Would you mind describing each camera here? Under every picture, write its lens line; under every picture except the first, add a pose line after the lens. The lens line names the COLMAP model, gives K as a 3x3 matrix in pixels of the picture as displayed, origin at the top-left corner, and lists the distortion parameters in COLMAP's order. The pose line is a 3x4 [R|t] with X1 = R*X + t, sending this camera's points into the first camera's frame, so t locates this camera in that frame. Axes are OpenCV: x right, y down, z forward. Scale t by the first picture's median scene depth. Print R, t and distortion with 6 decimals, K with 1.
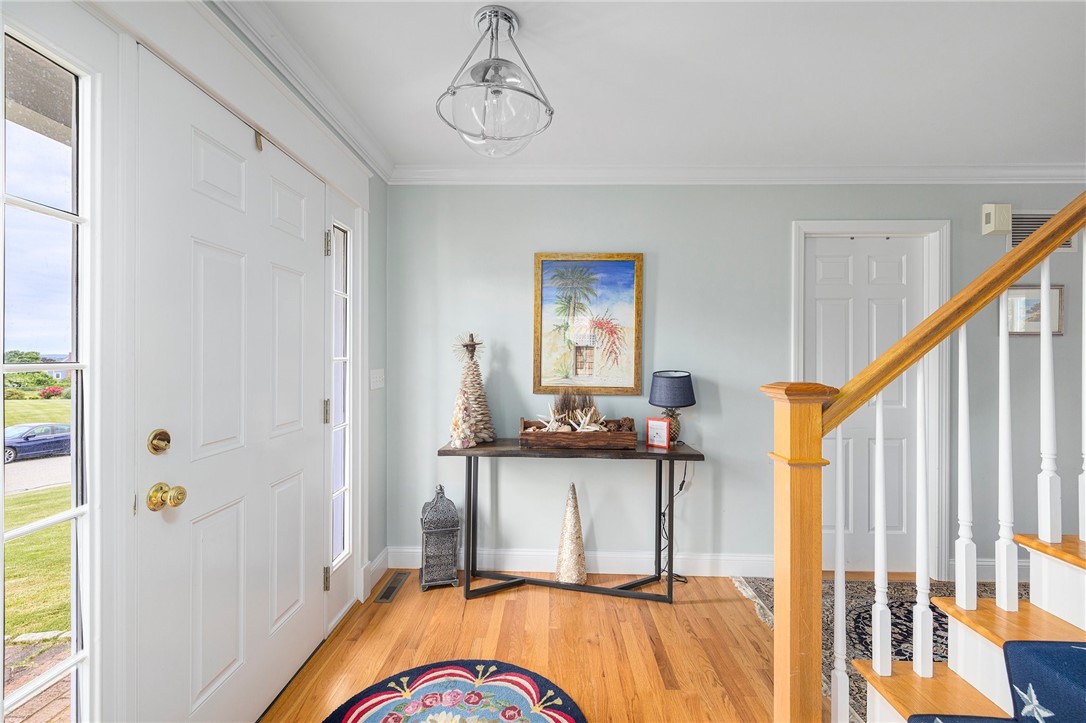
lens RADIAL K [[463.8, 0, 541.8], [0, 463.8, 358.6], [0, 0, 1]] dist [0.002023, 0.000049]
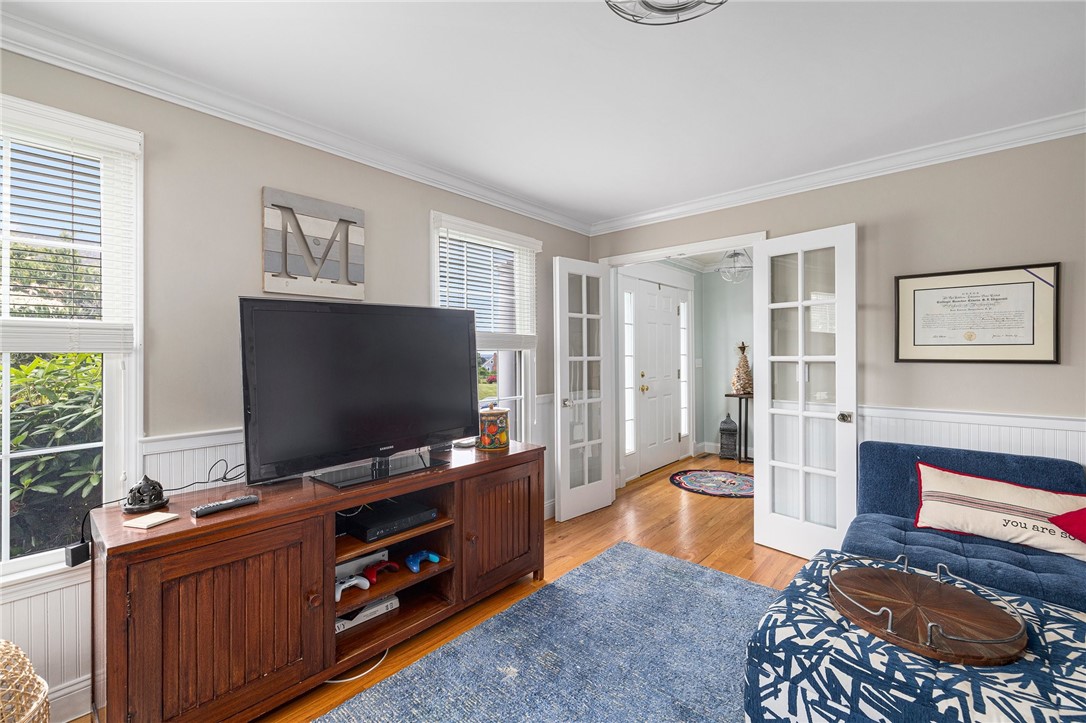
lens RADIAL K [[463.8, 0, 543.6], [0, 463.8, 357.8], [0, 0, 1]] dist [0.002023, 0.000049]
pose [[0.771294, -0.004466, -0.636464, 0.502470], [0.008325, 0.999961, 0.003072, 0.004613], [0.636425, -0.007668, 0.771300, -1.229758]]
